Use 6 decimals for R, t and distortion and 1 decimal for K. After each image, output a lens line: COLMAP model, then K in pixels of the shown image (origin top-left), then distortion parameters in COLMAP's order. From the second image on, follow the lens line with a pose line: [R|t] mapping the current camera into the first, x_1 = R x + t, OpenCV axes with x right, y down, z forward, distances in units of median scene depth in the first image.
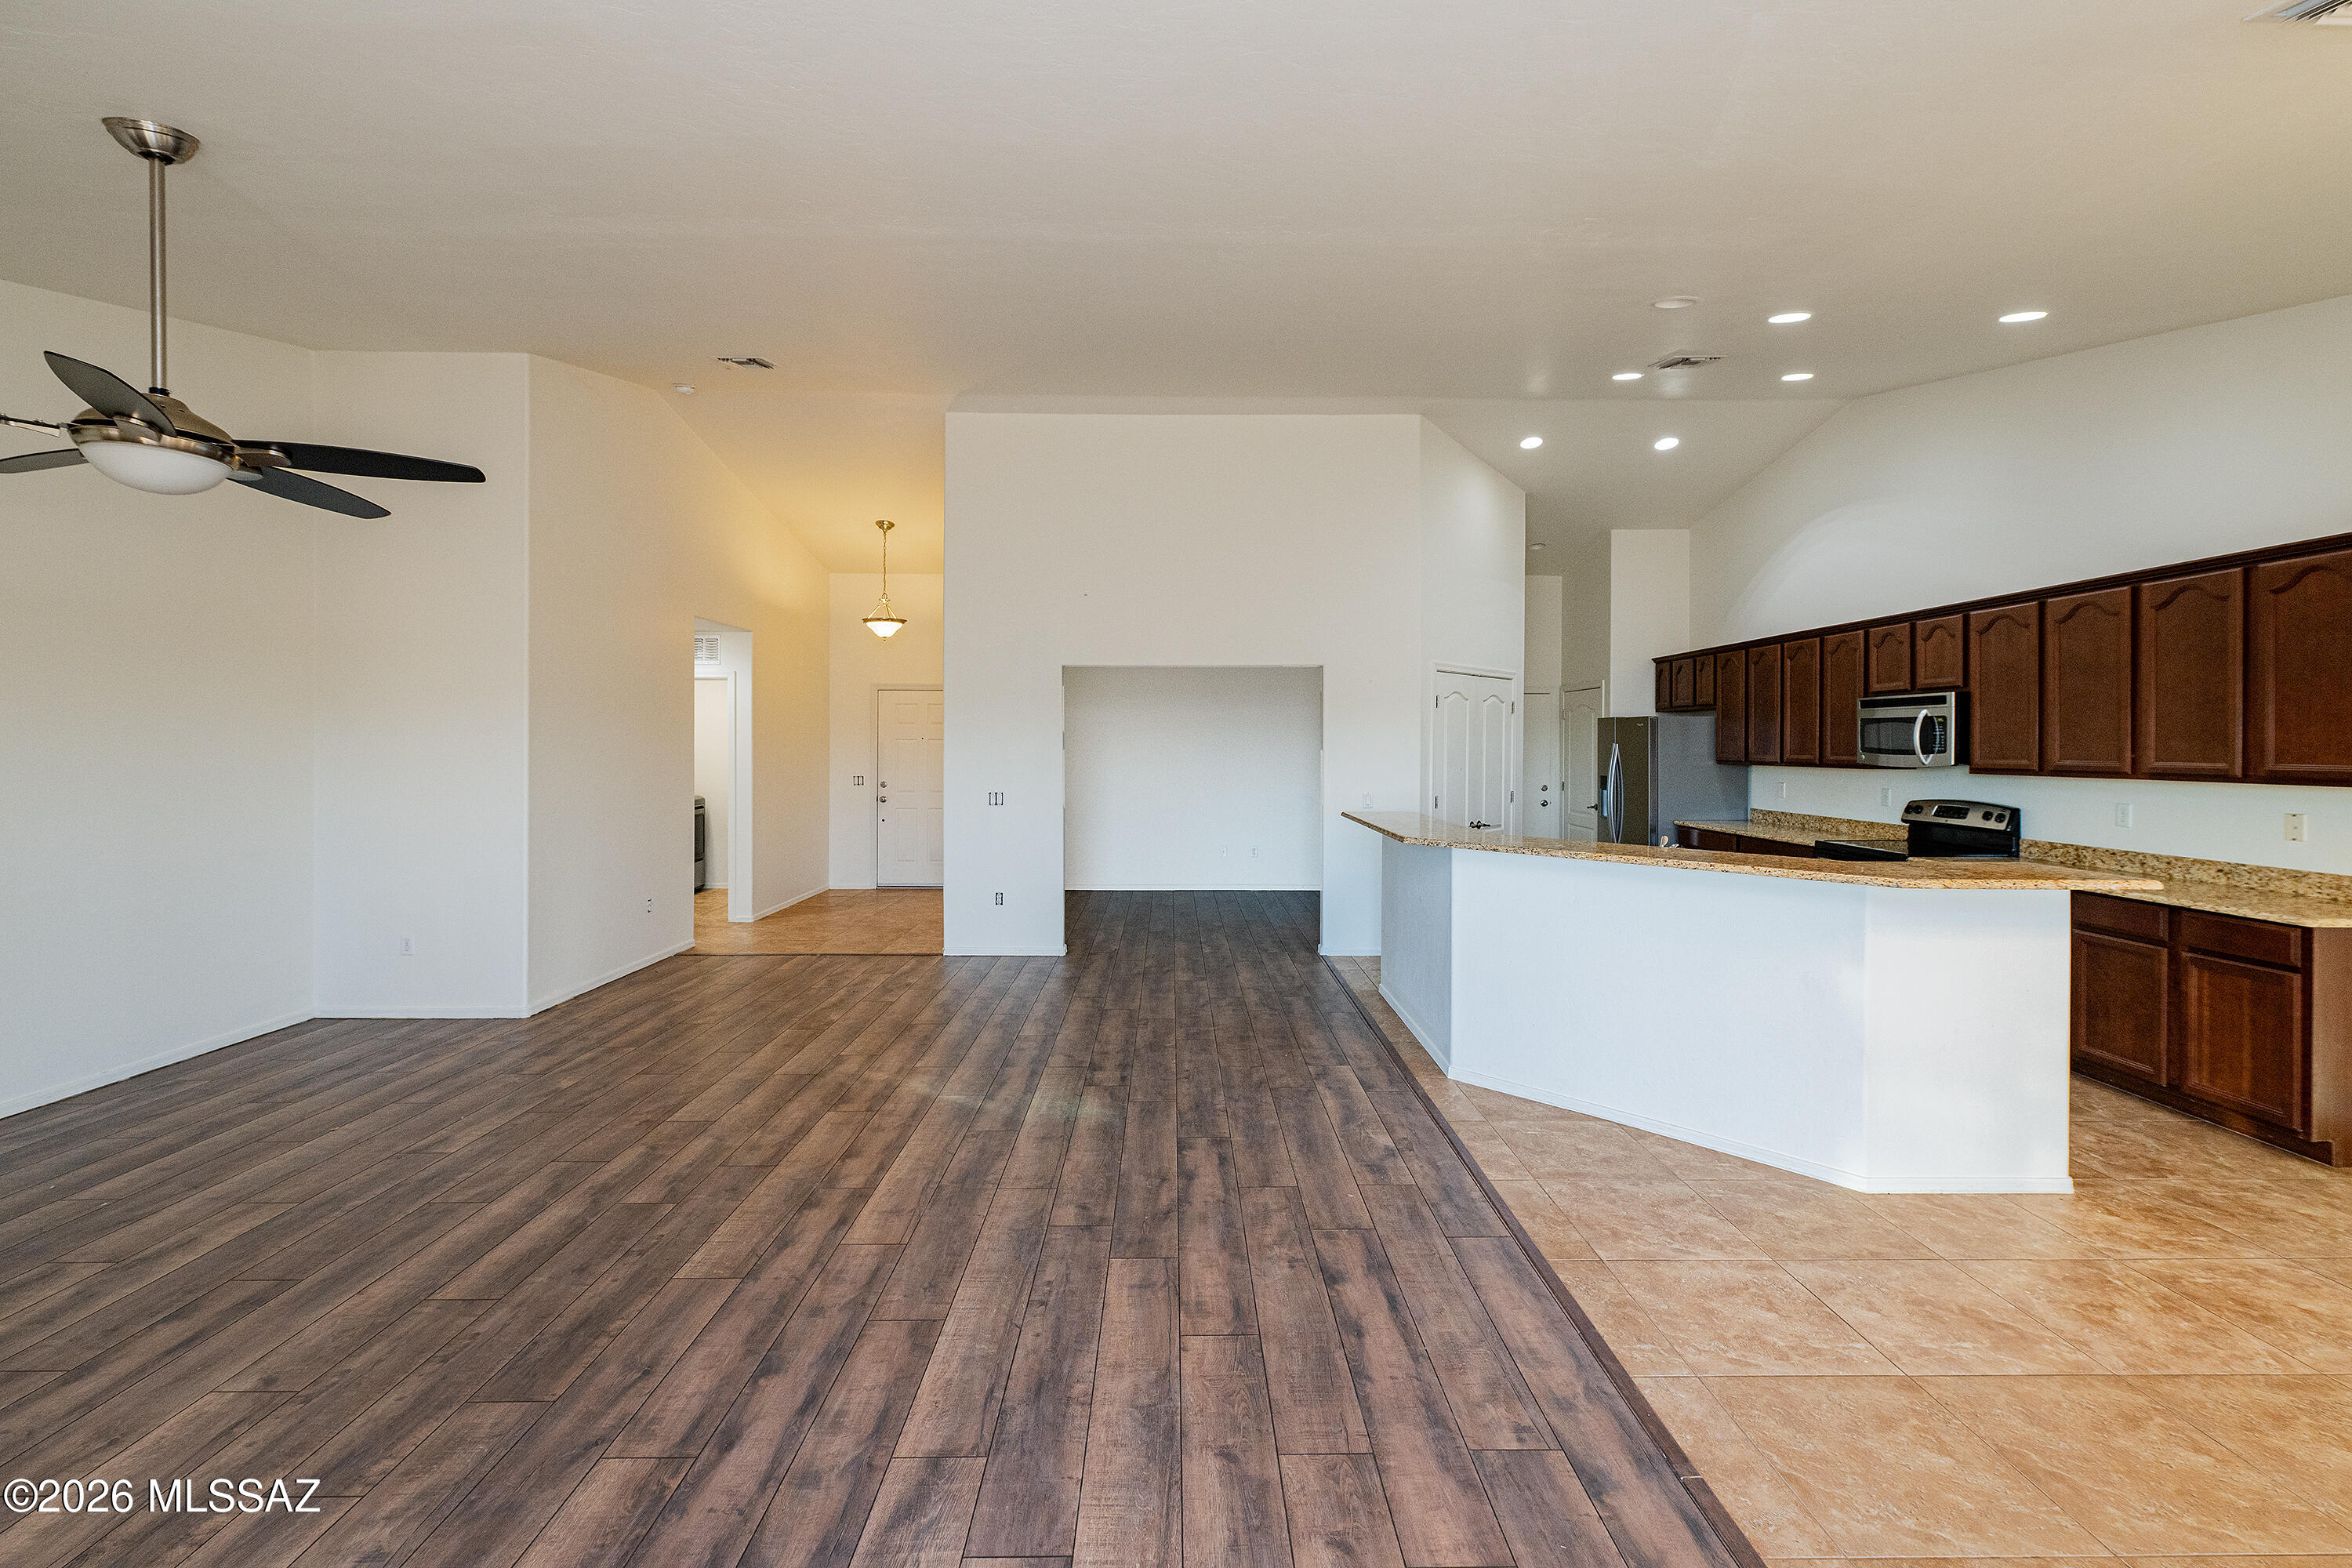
lens RADIAL K [[935.4, 0, 1161.1], [0, 935.4, 761.9], [0, 0, 1]] dist [-0.000936, -0.000355]
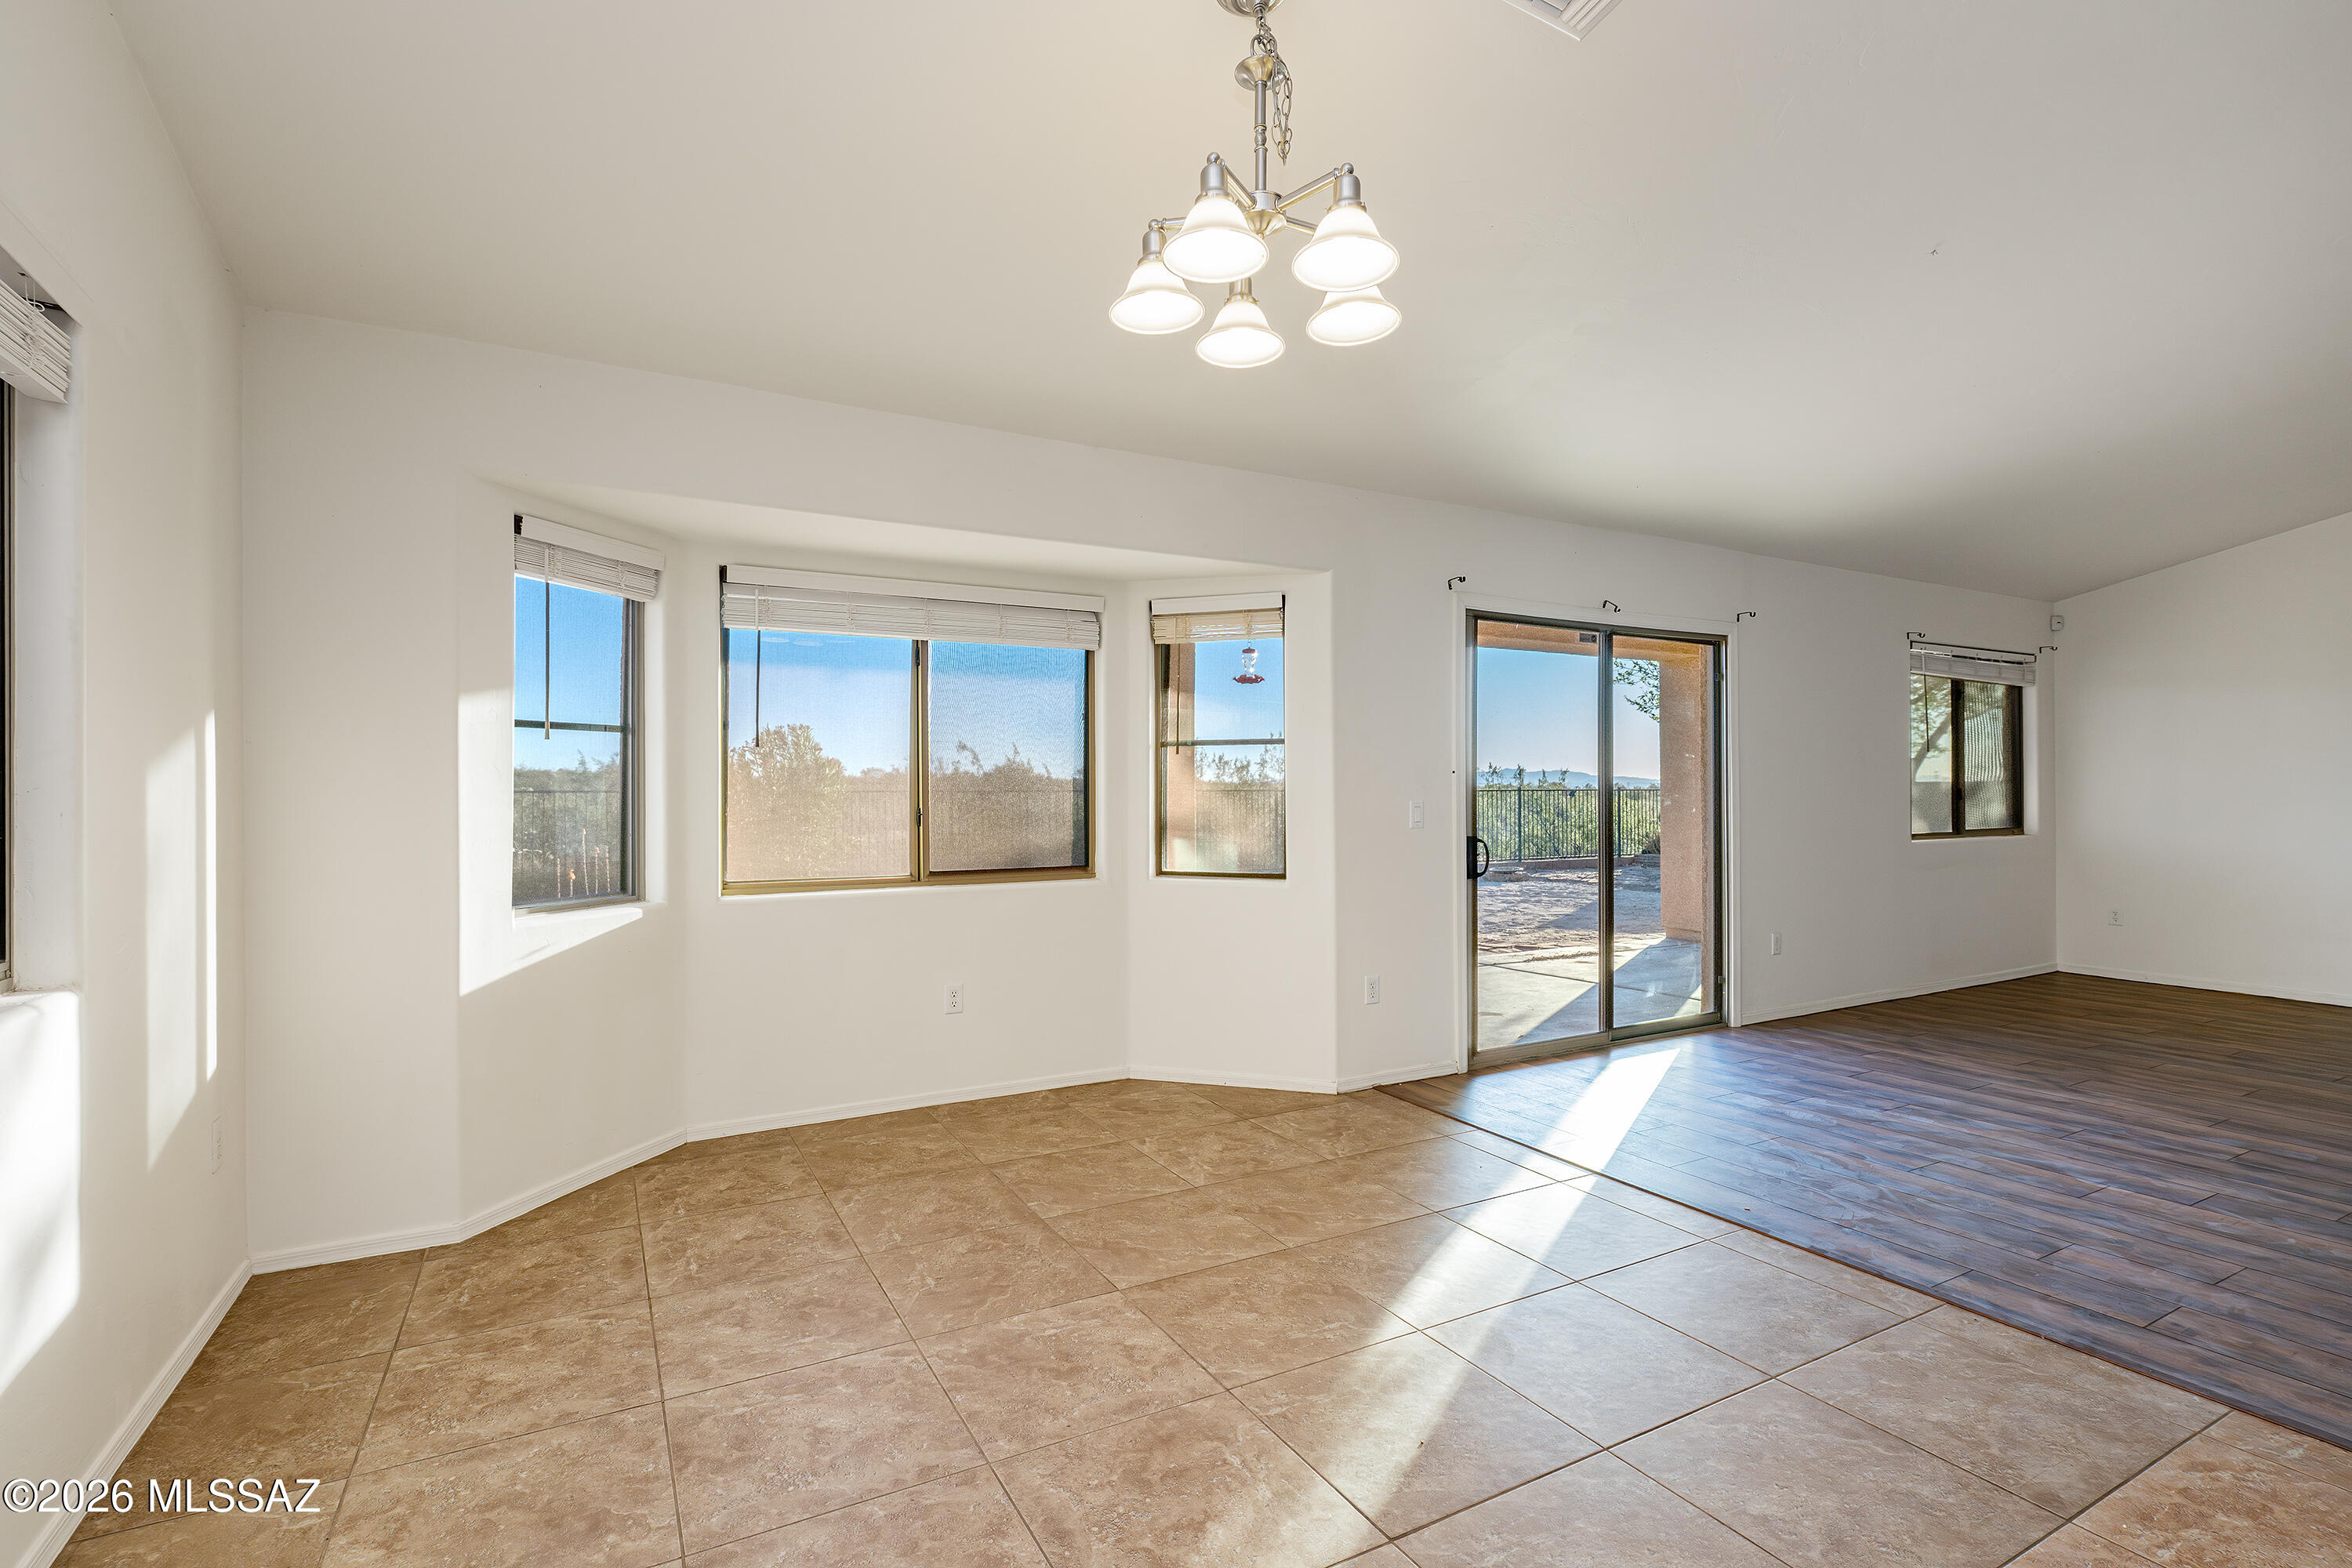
lens RADIAL K [[1068.5, 0, 1148.6], [0, 1068.5, 788.6], [0, 0, 1]] dist [0.000194, -0.000093]
pose [[-0.888896, -0.000138, -0.458109, 1.108822], [-0.007301, 0.999877, 0.013865, 0.069218], [0.458051, 0.015670, -0.888788, 0.868915]]
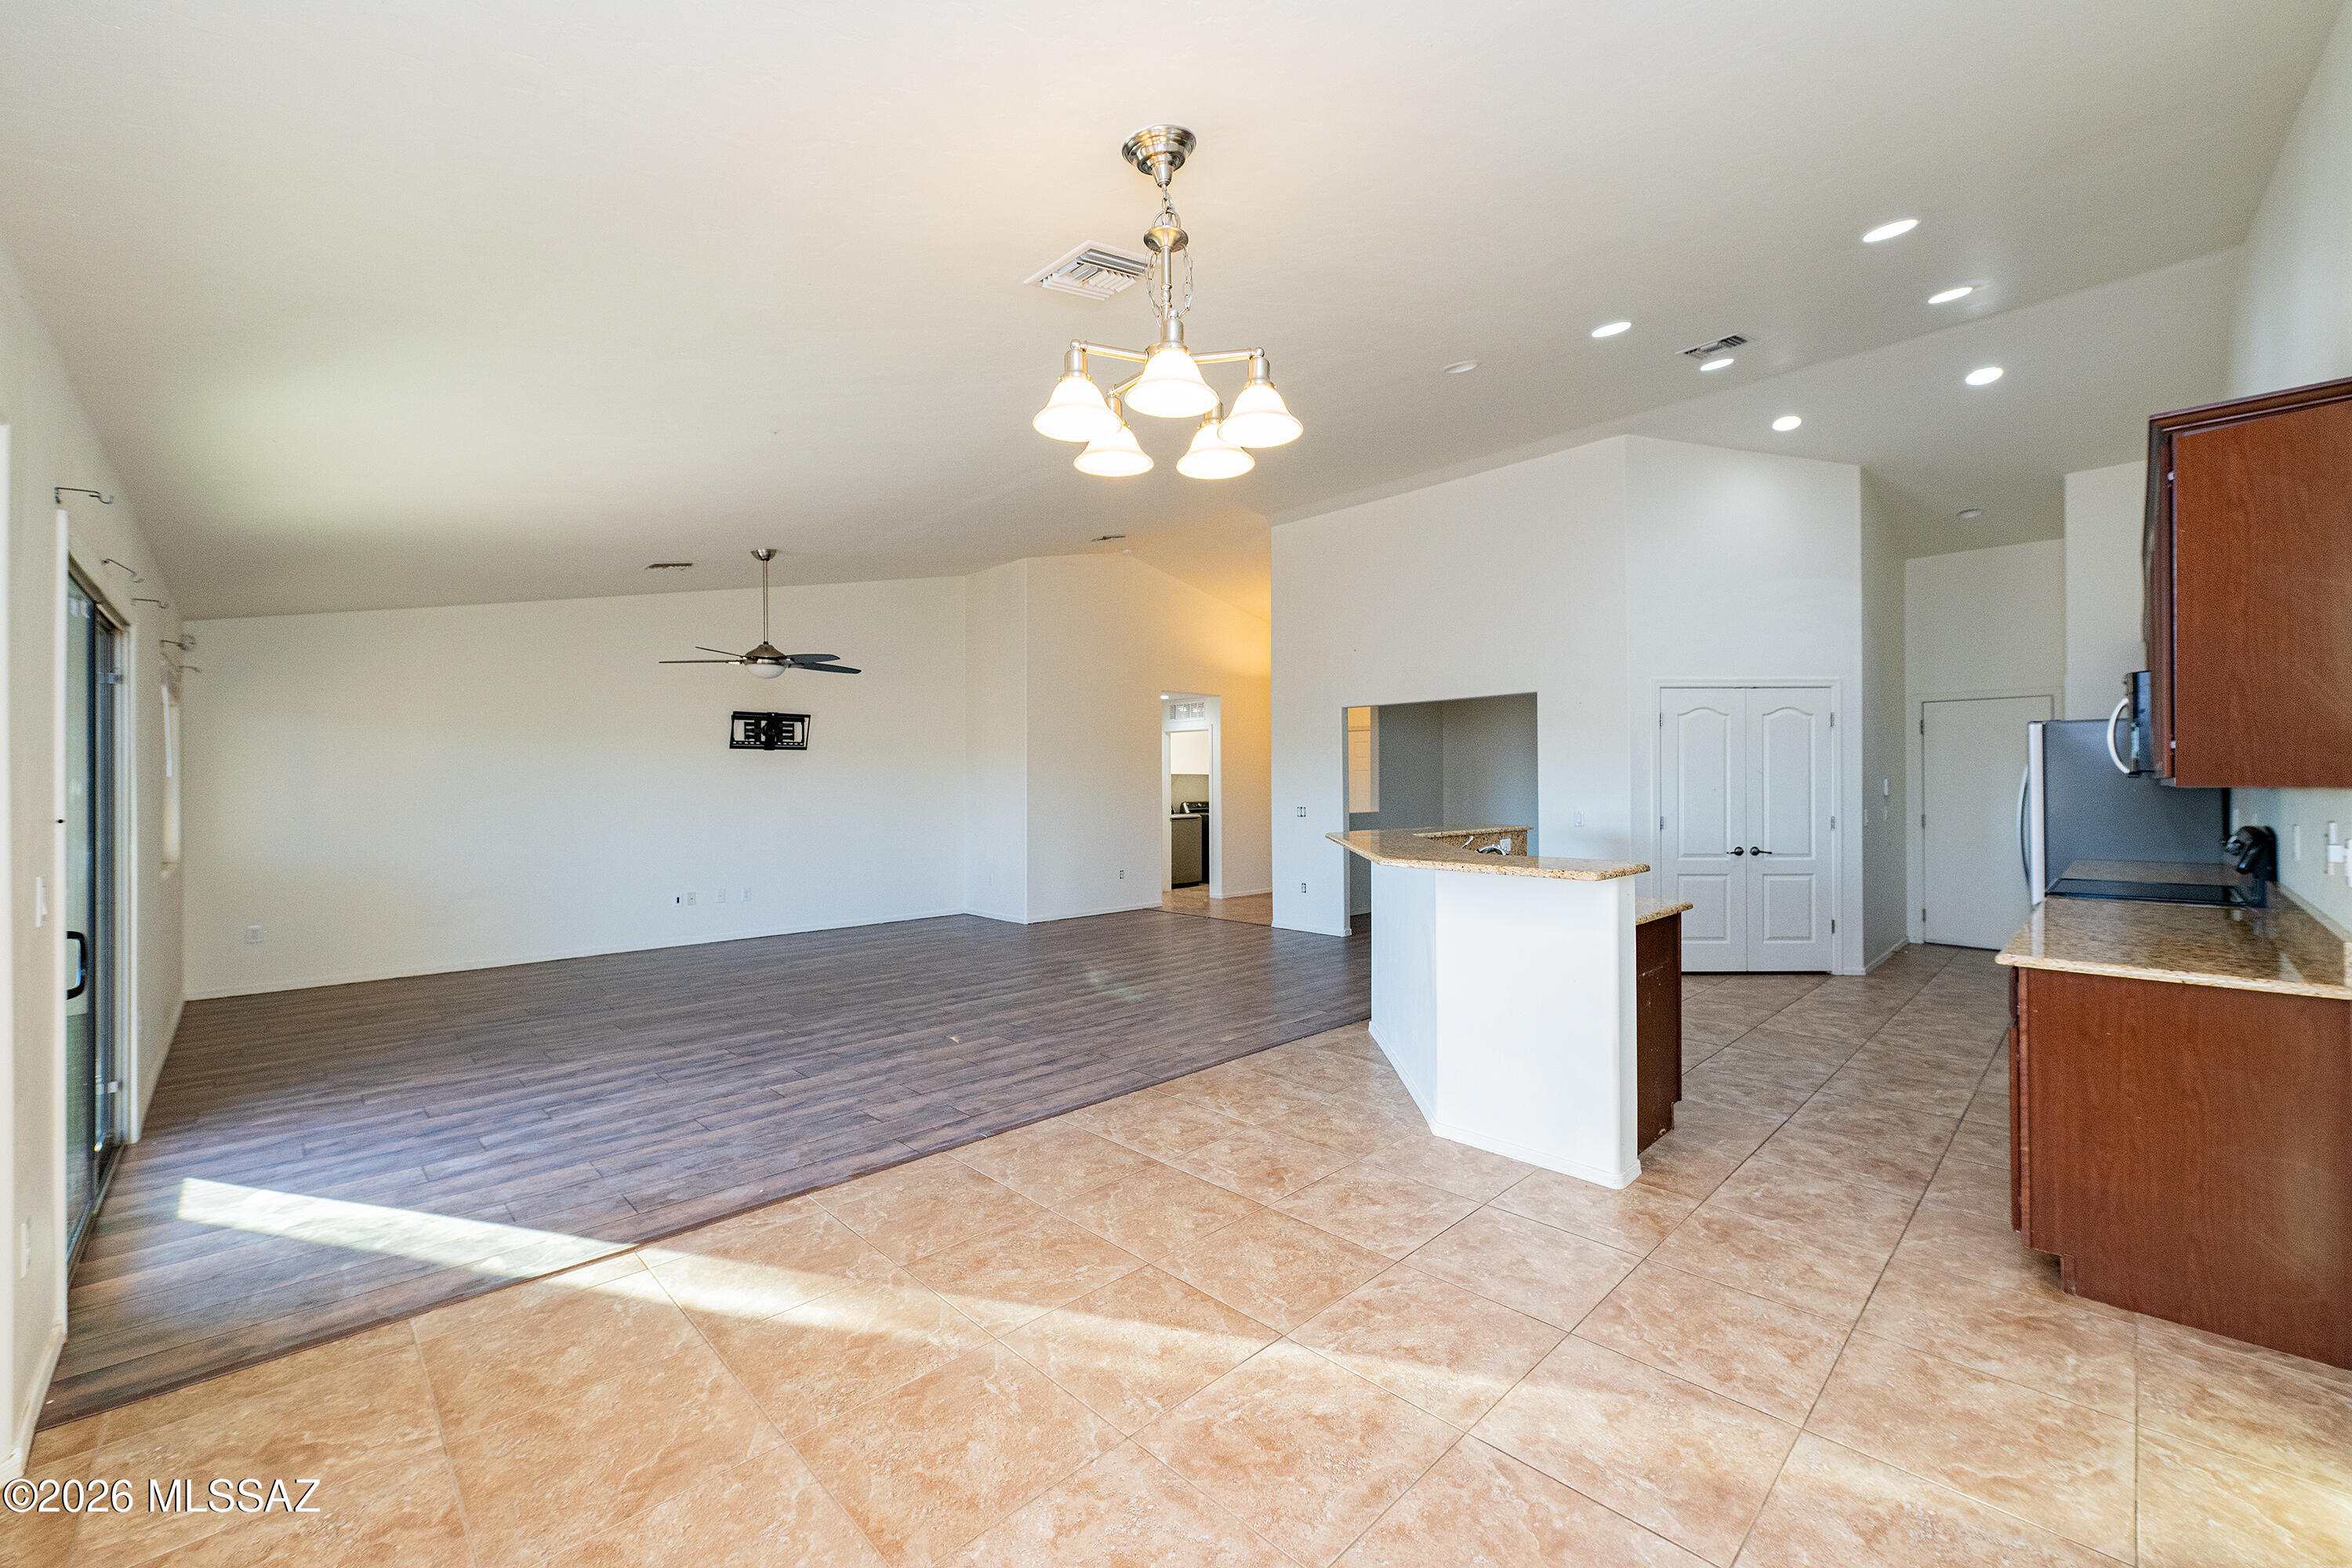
lens RADIAL K [[935.4, 0, 1232.2], [0, 935.4, 782.2], [0, 0, 1]] dist [-0.000936, -0.000355]
pose [[0.712384, -0.006469, -0.701760, 1.223936], [-0.009007, 0.999791, -0.018360, 0.042535], [0.701732, 0.019400, 0.712176, -0.007341]]
